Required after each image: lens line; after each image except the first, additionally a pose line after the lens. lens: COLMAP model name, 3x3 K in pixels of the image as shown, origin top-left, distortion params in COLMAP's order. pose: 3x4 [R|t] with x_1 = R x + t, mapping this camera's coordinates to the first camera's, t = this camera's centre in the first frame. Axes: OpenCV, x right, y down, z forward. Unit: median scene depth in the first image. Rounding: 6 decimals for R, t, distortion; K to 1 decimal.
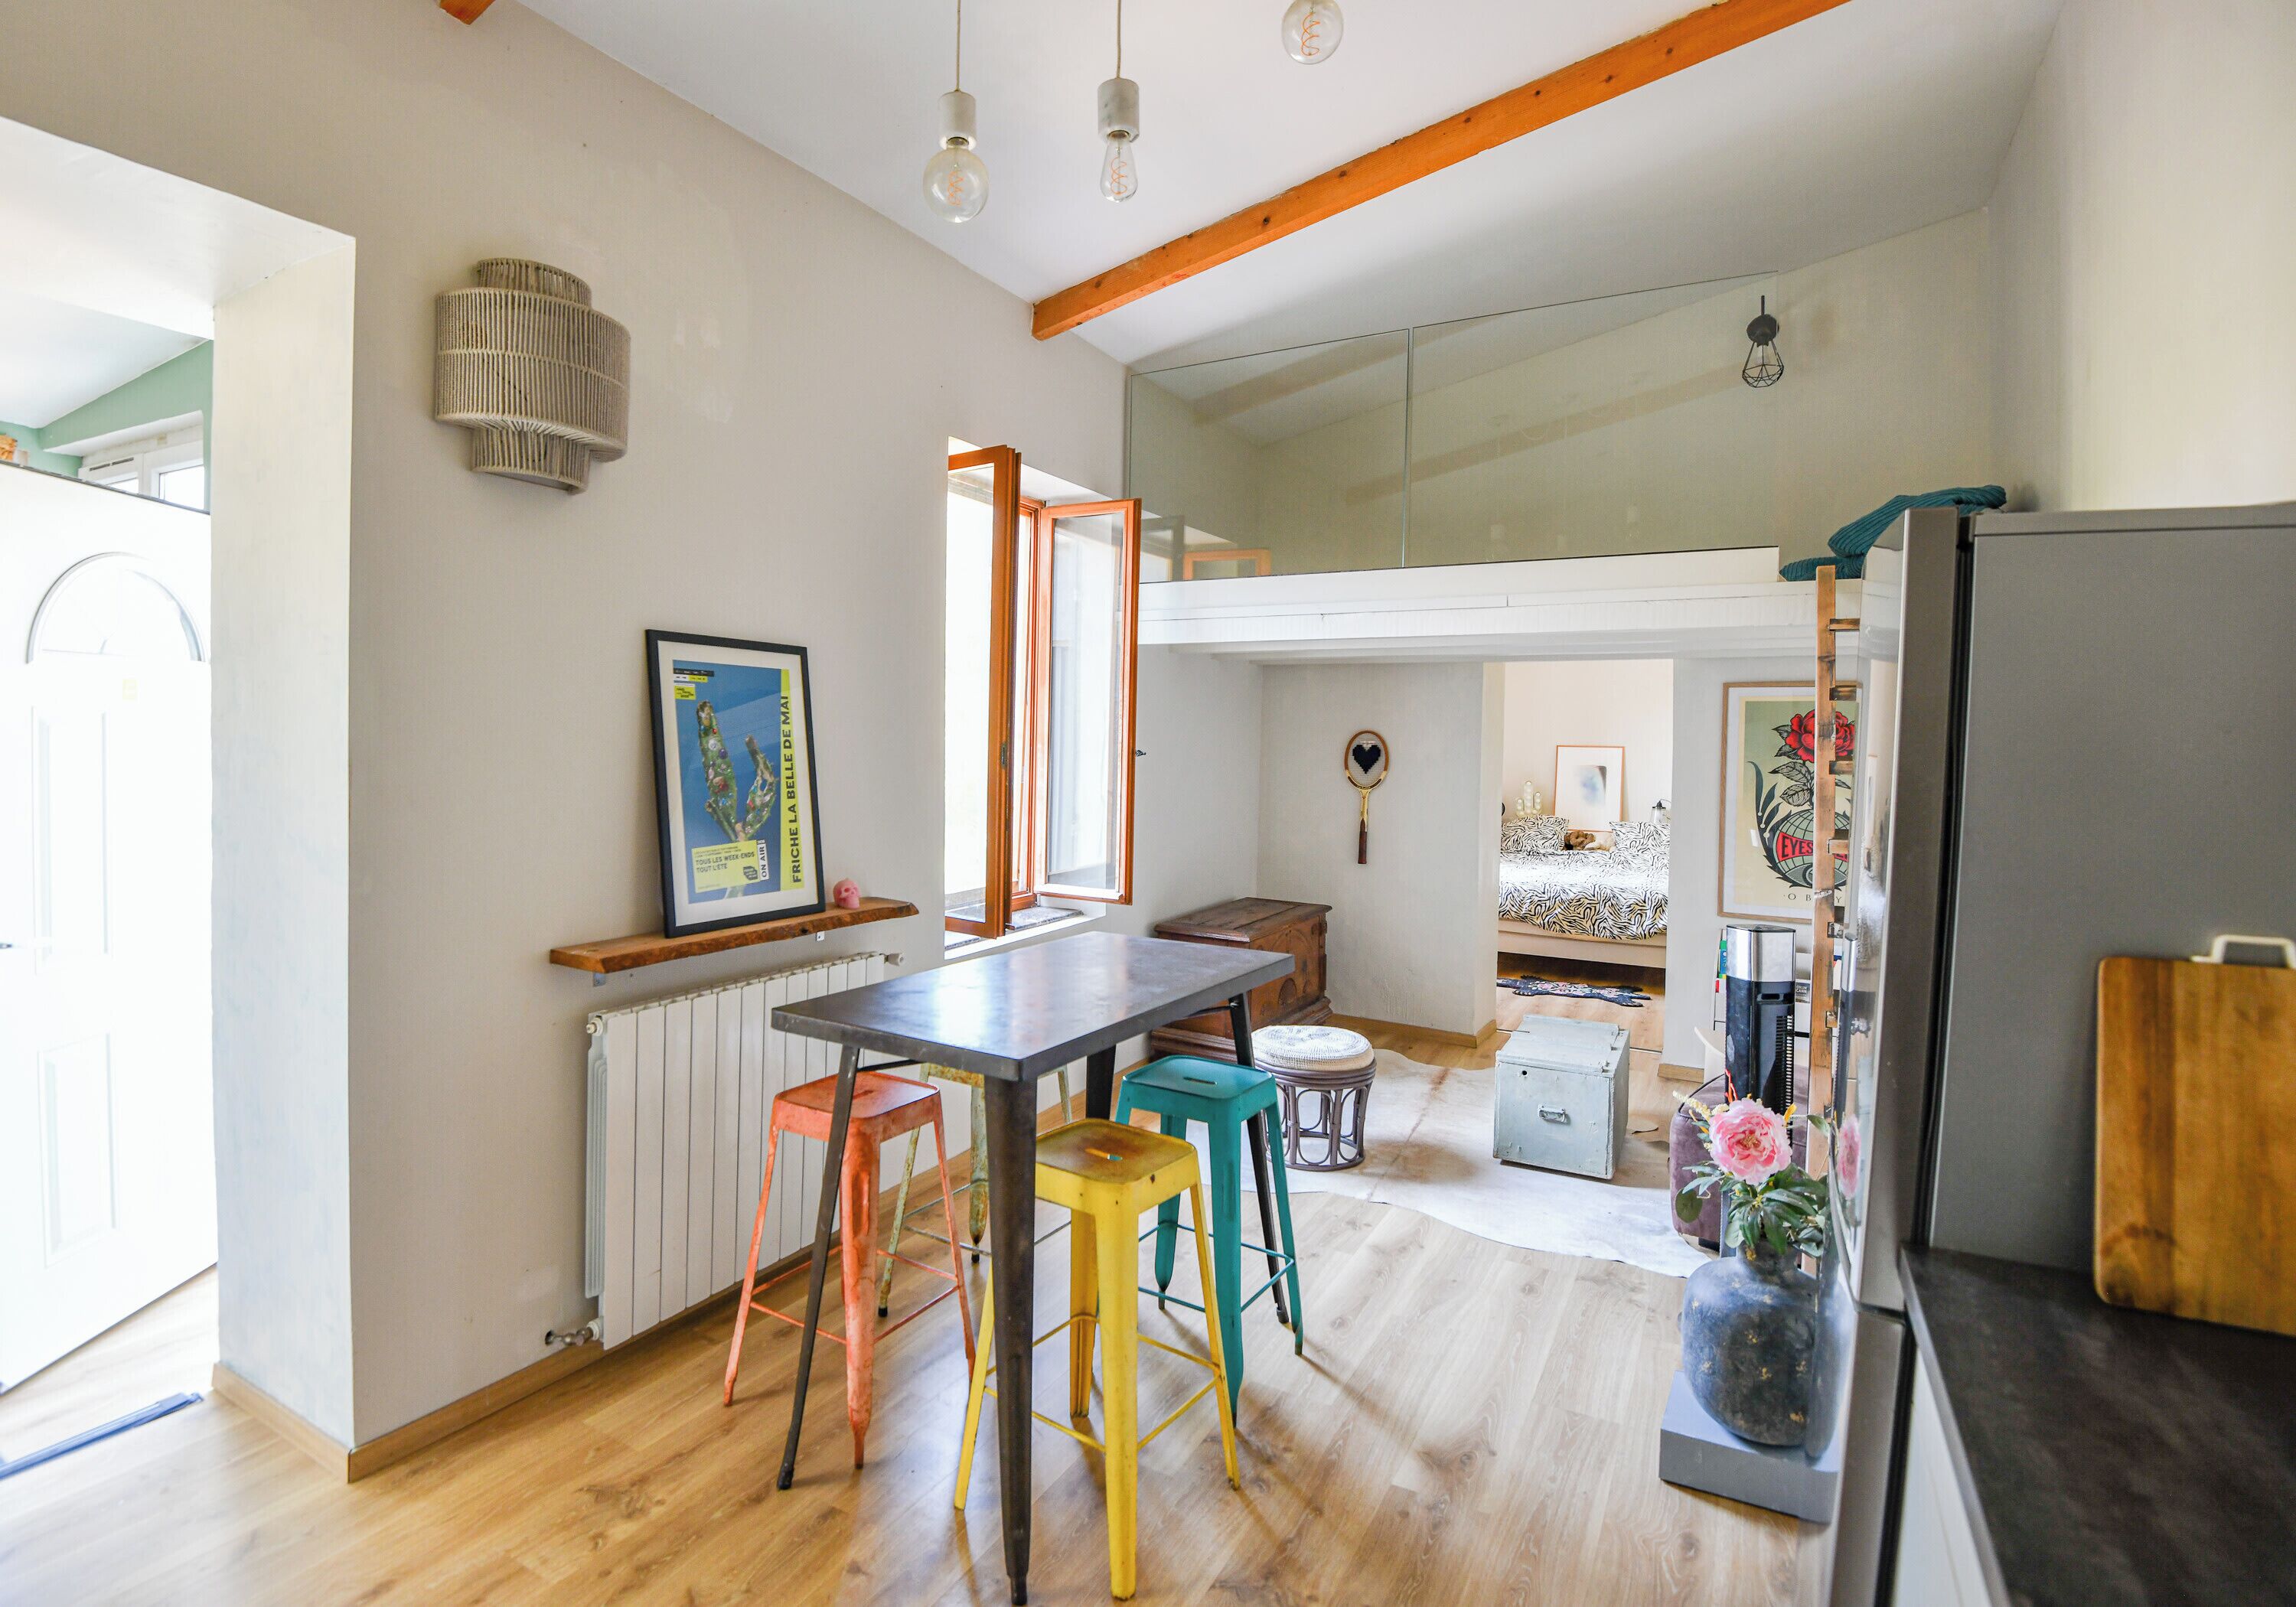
lens RADIAL K [[1139.2, 0, 1057.2], [0, 1139.2, 762.3], [0, 0, 1]] dist [-0.003667, -0.019325]
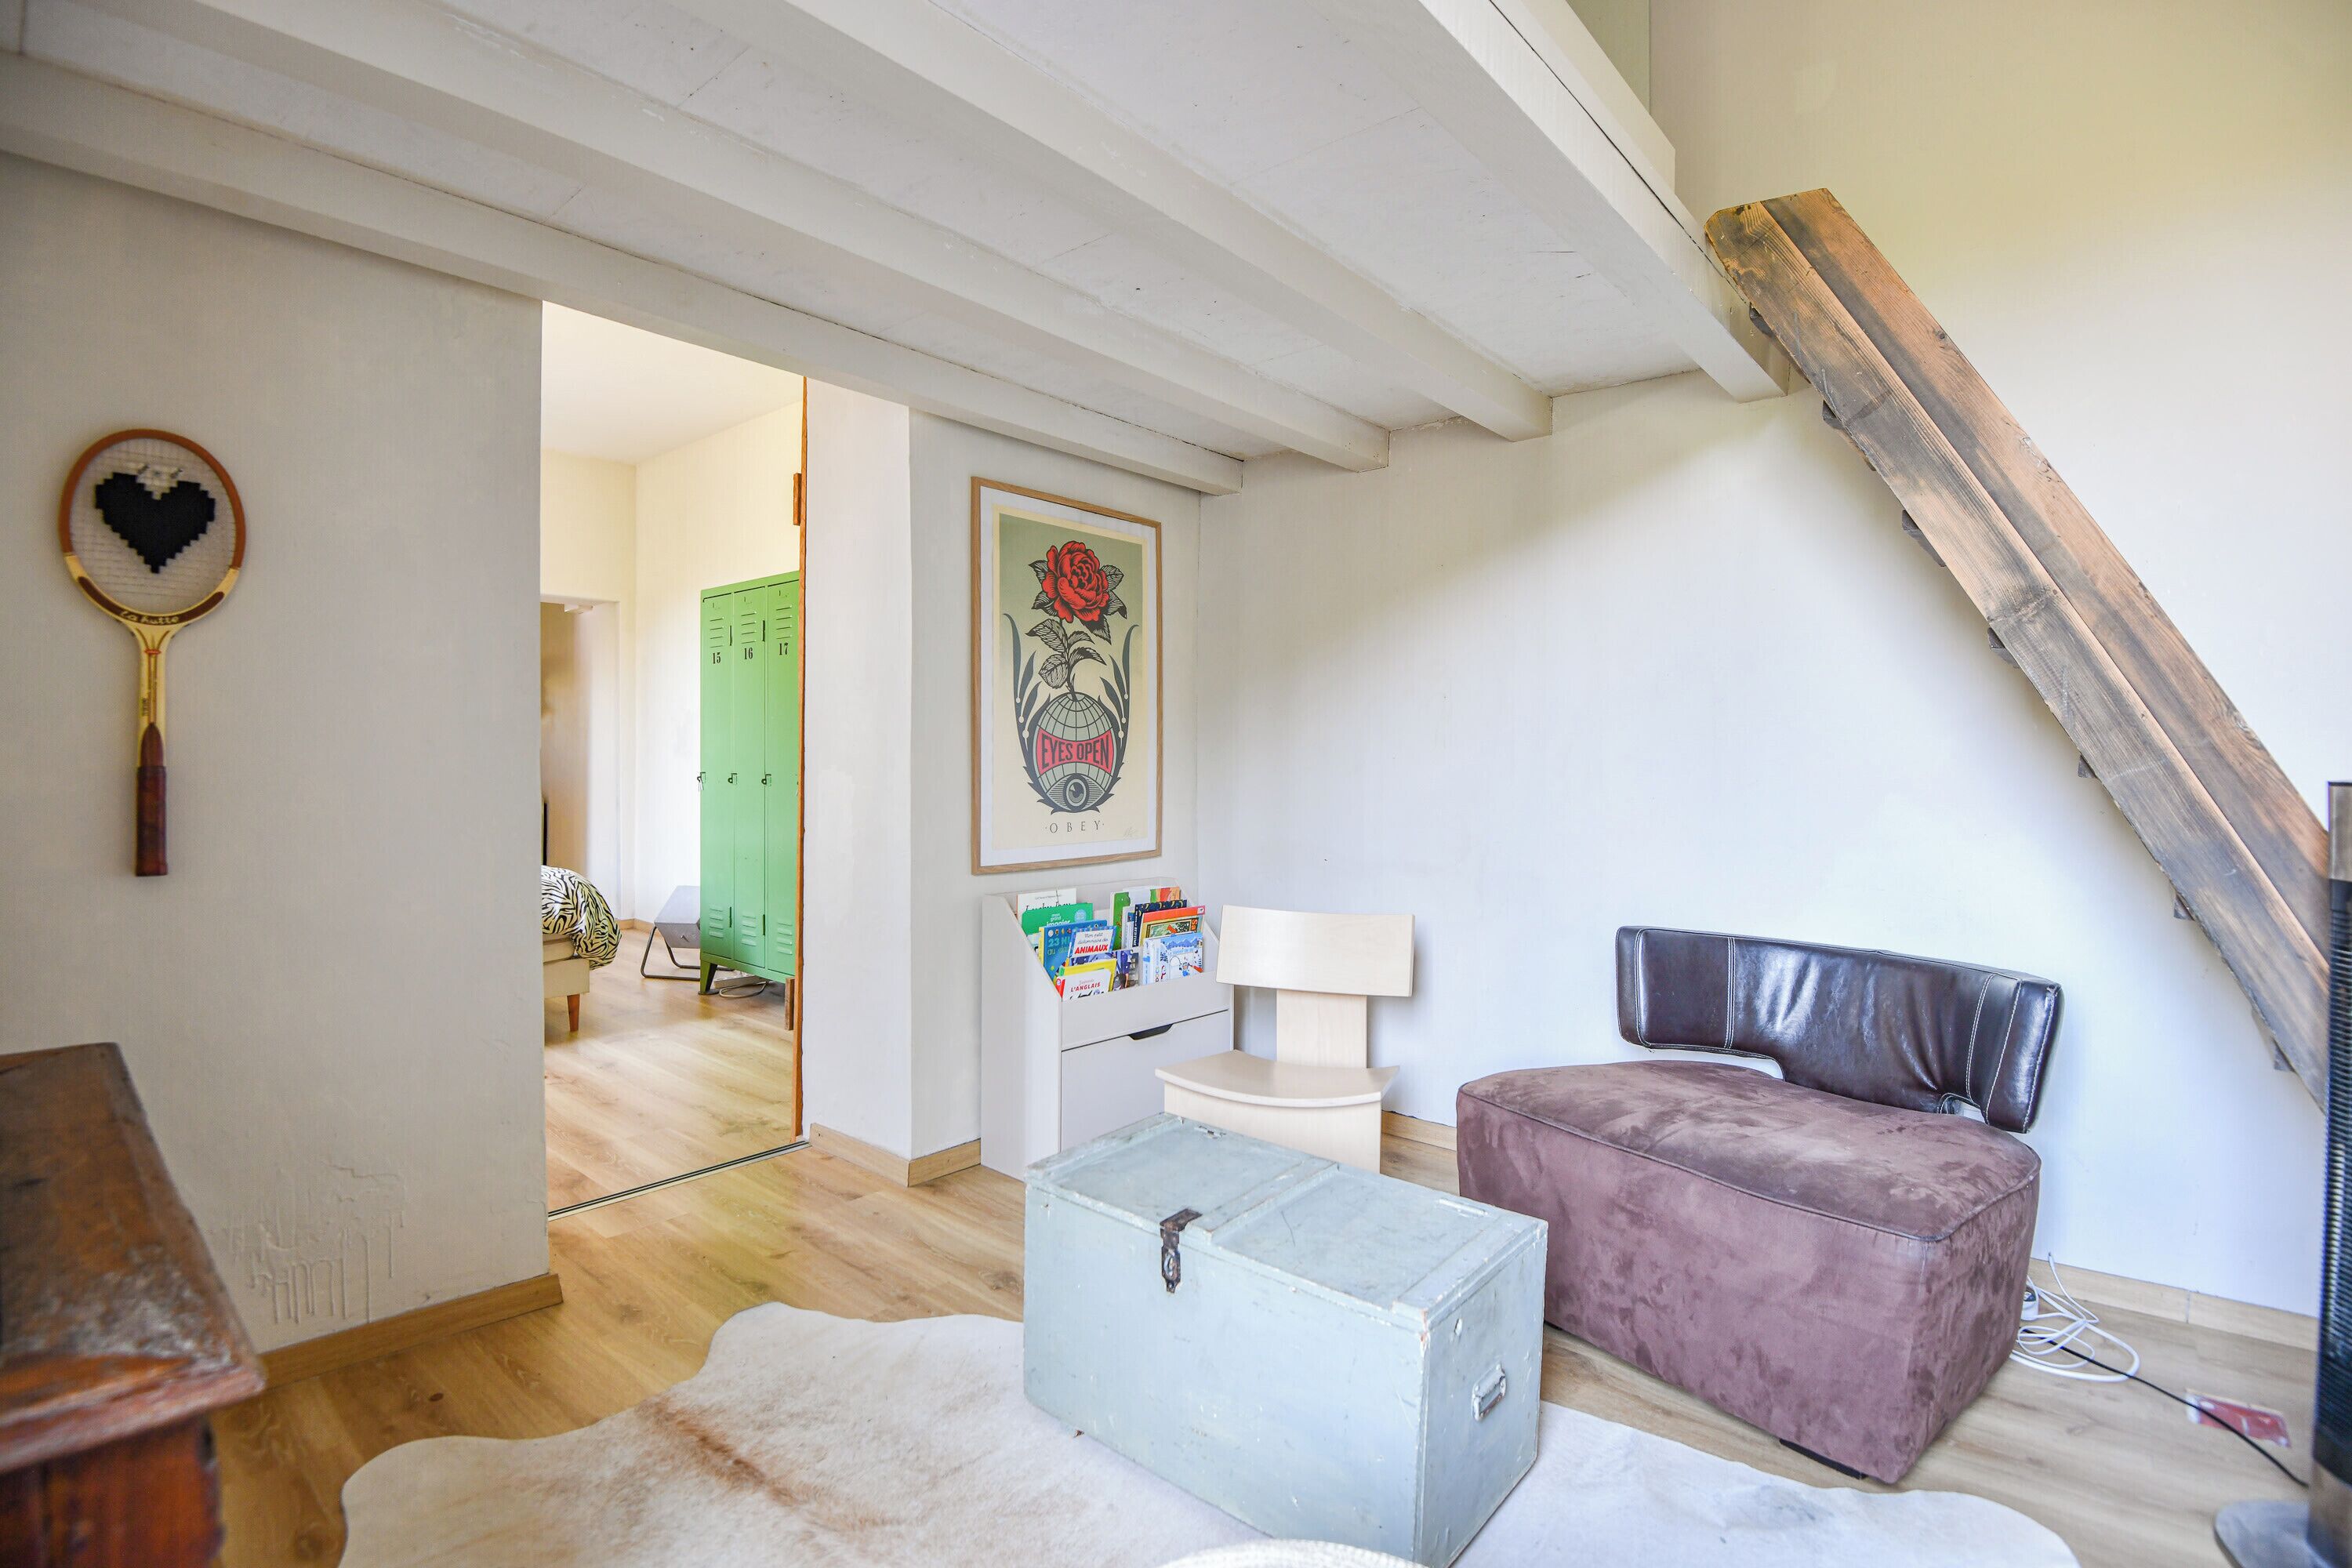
lens RADIAL K [[1088.2, 0, 1165.0], [0, 1088.2, 768.0], [0, 0, 1]] dist [-0.003739, -0.024762]
pose [[0.168688, -0.027908, 0.985274, 0.071199], [0.012529, 0.999579, 0.026168, 0.101208], [-0.985590, 0.007930, 0.168966, 1.223353]]
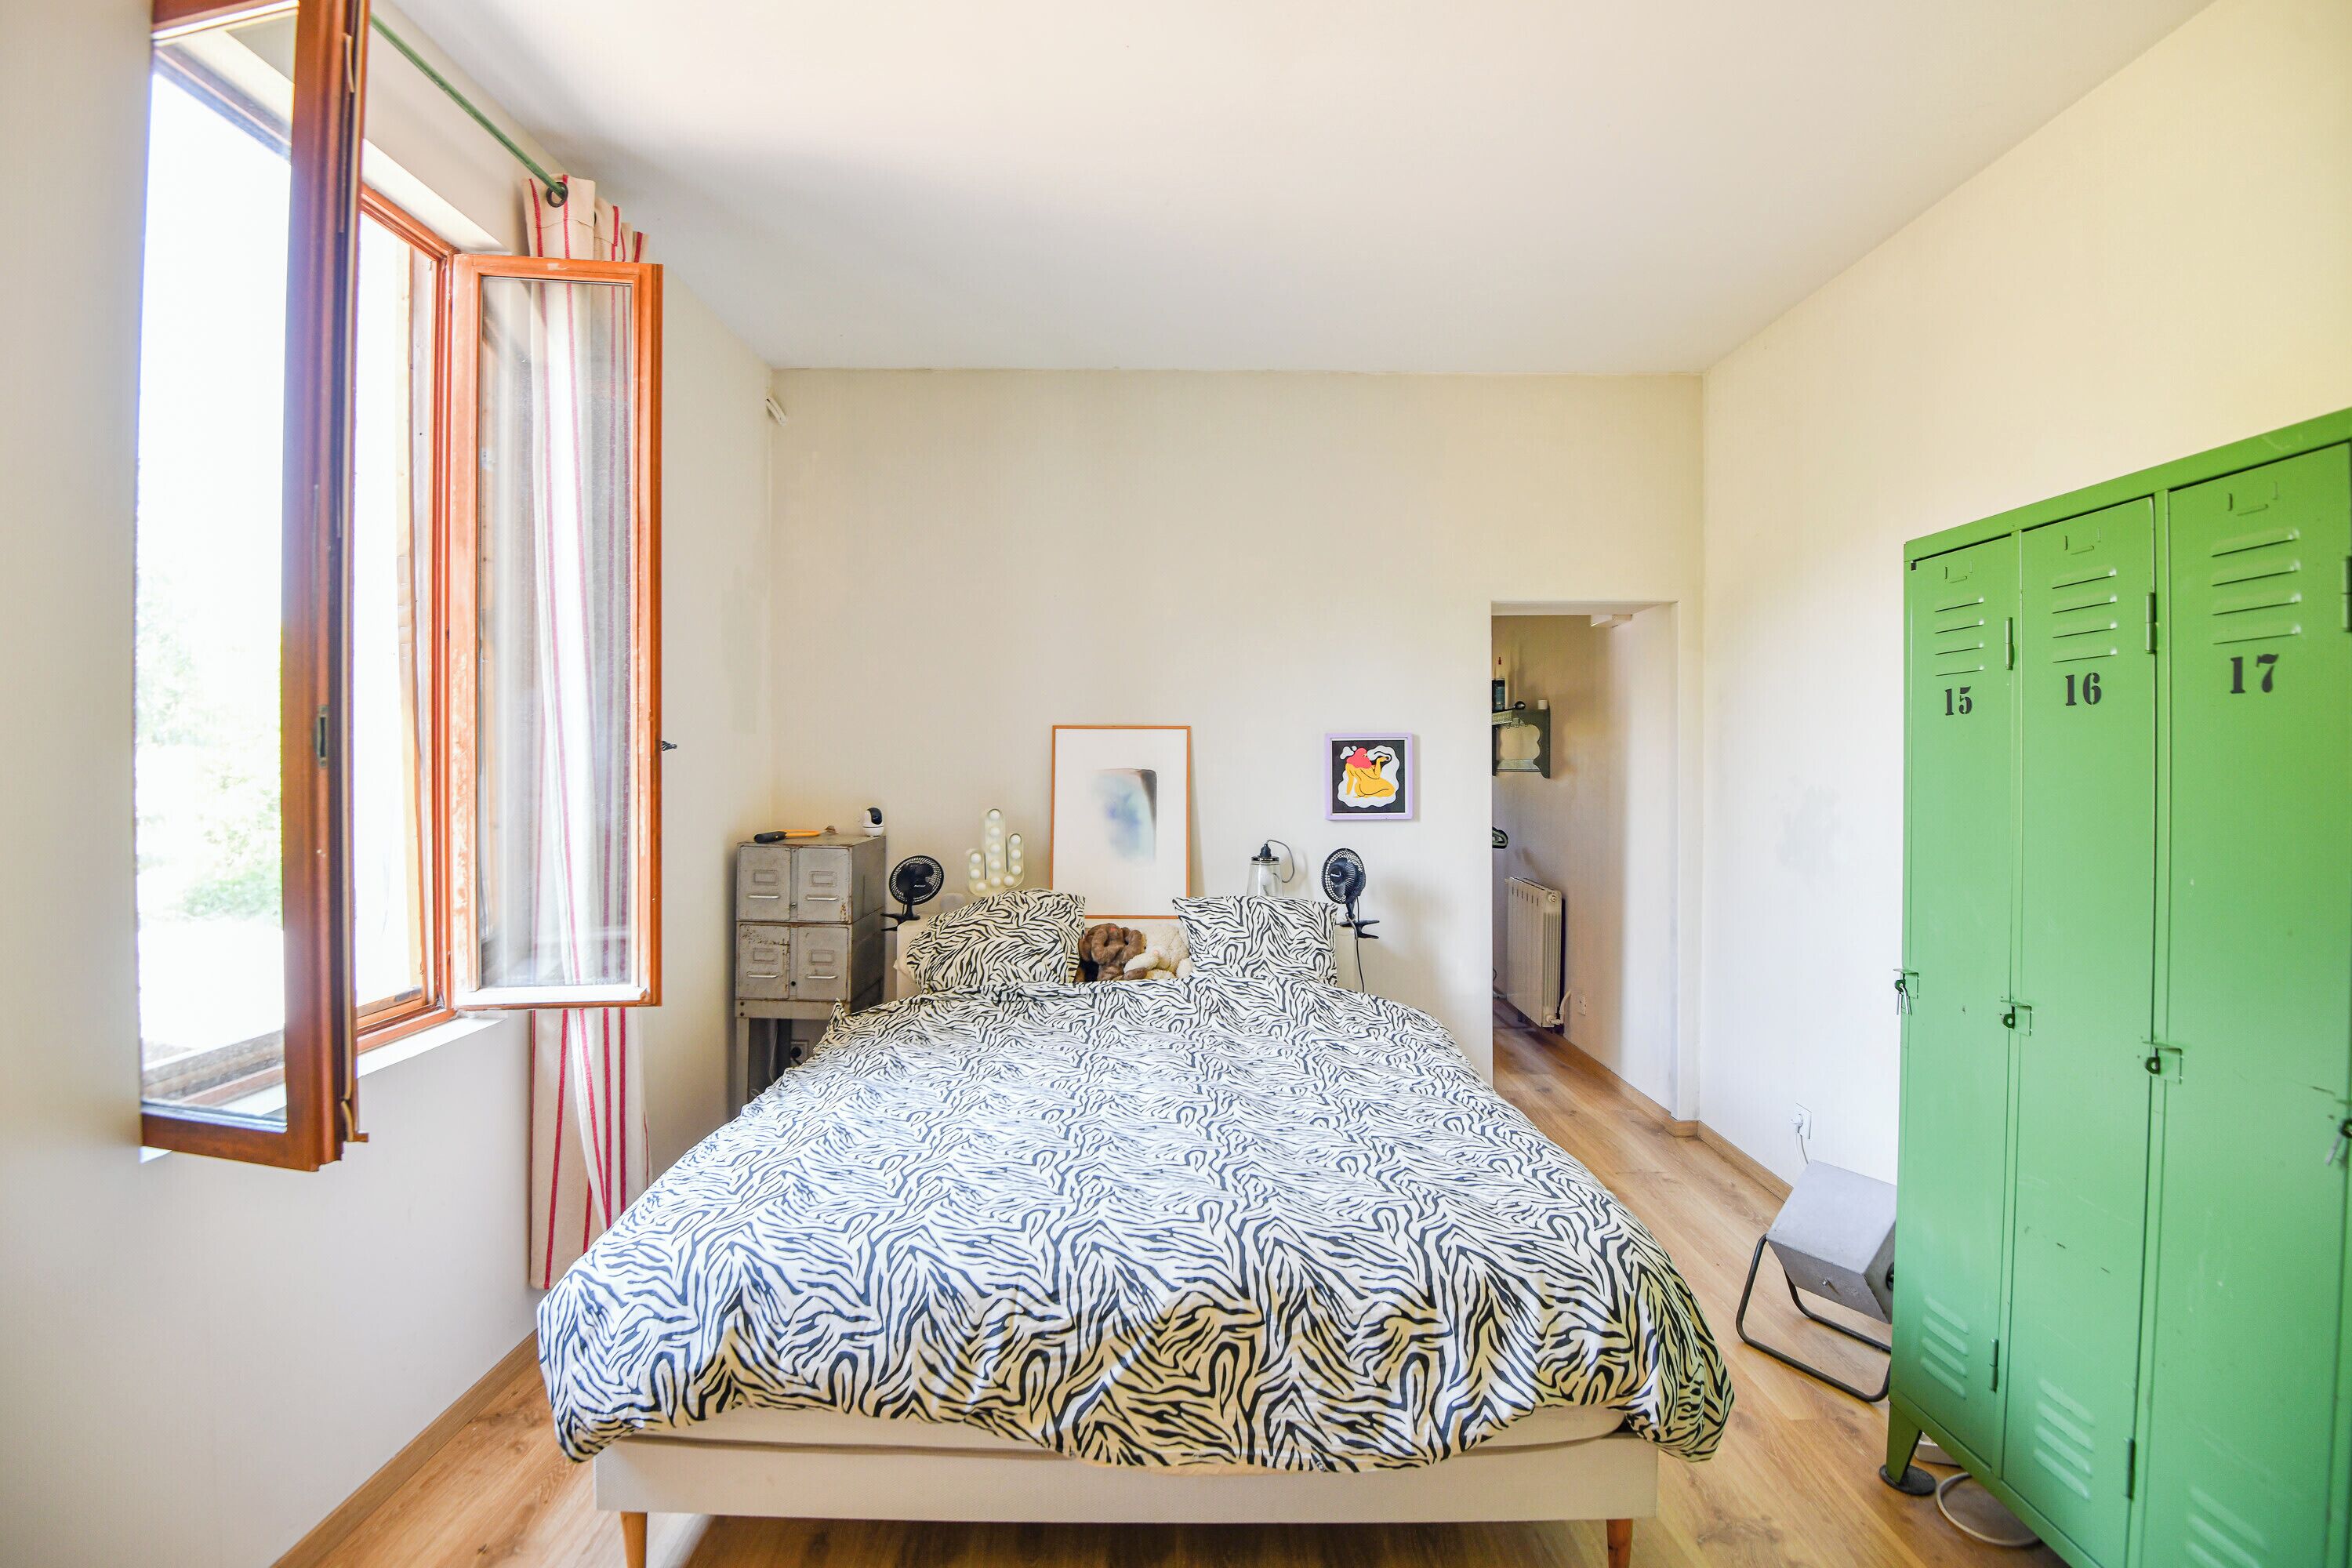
lens RADIAL K [[1110.3, 0, 1168.6], [0, 1110.3, 768.4], [0, 0, 1]] dist [-0.013691, -0.013118]
pose [[0.856664, -0.020498, 0.515468, 0.748973], [0.024148, 0.999708, -0.000379, 0.008338], [-0.515309, 0.012772, 0.856909, 1.782840]]
